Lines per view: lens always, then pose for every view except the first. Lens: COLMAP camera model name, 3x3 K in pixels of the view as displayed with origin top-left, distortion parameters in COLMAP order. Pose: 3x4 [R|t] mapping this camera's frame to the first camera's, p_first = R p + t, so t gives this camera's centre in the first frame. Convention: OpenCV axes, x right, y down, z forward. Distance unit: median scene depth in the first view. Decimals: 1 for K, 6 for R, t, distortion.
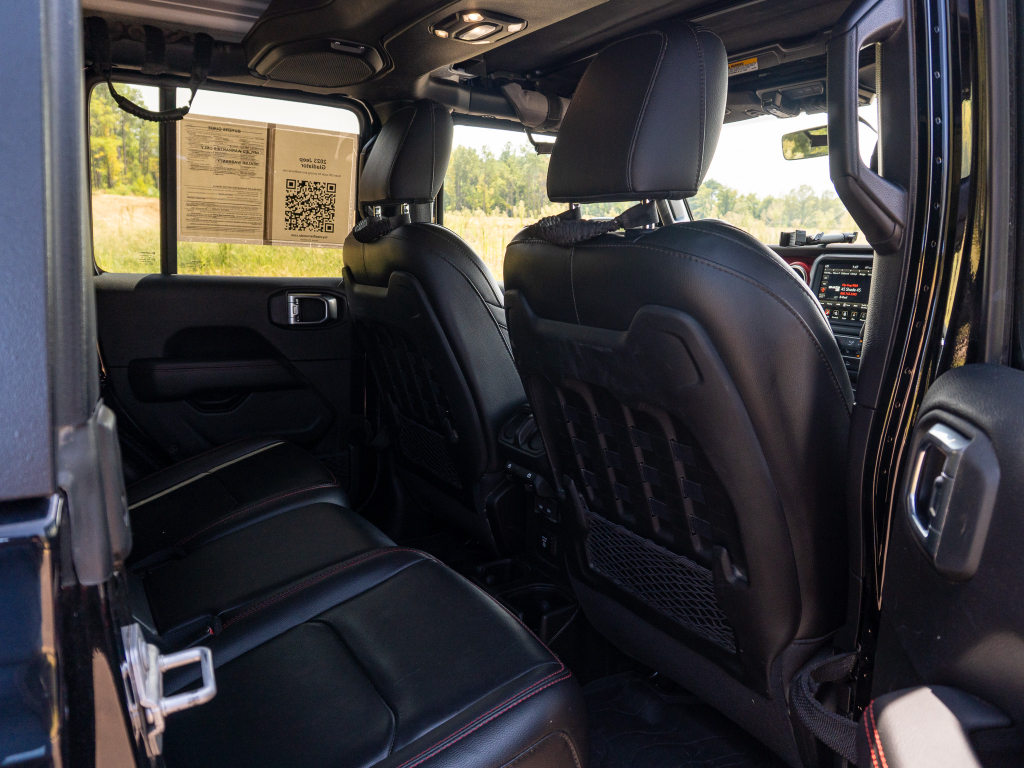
lens RADIAL K [[810.2, 0, 530.6], [0, 810.2, 379.5], [0, 0, 1]] dist [-0.021547, 0.004022]
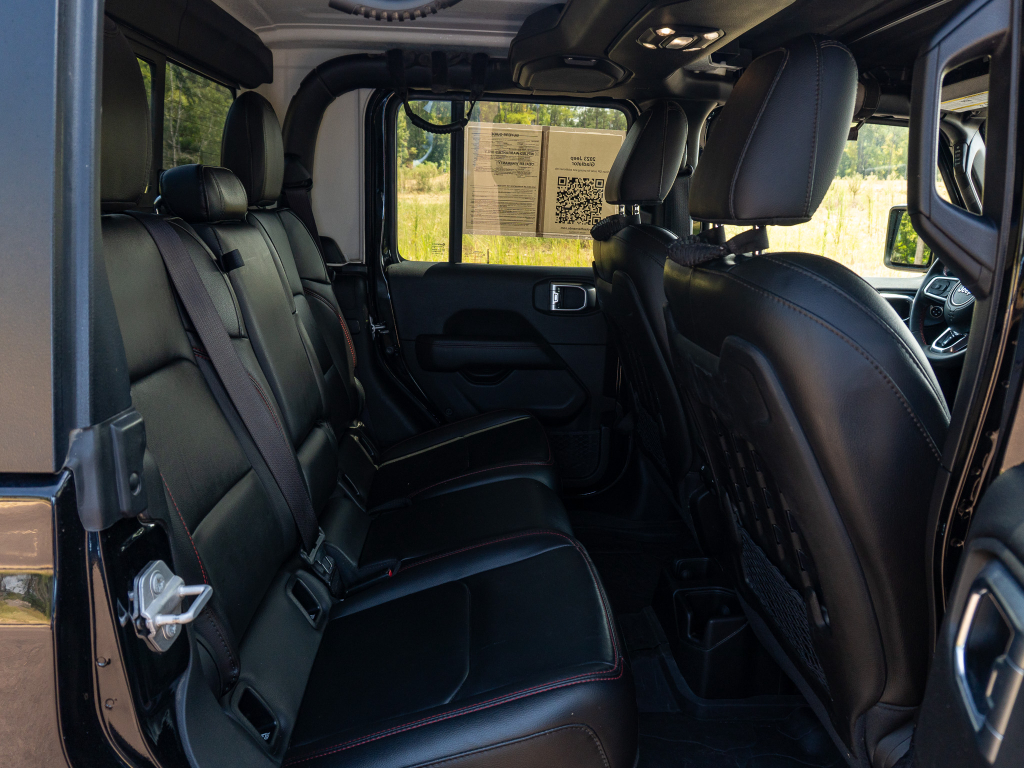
lens RADIAL K [[810.2, 0, 530.6], [0, 810.2, 379.5], [0, 0, 1]] dist [-0.021547, 0.004022]
pose [[0.895393, 0.088752, -0.436341, 0.170757], [-0.071157, 0.995861, 0.056542, -0.036183], [0.439554, -0.019579, 0.898003, -0.001255]]
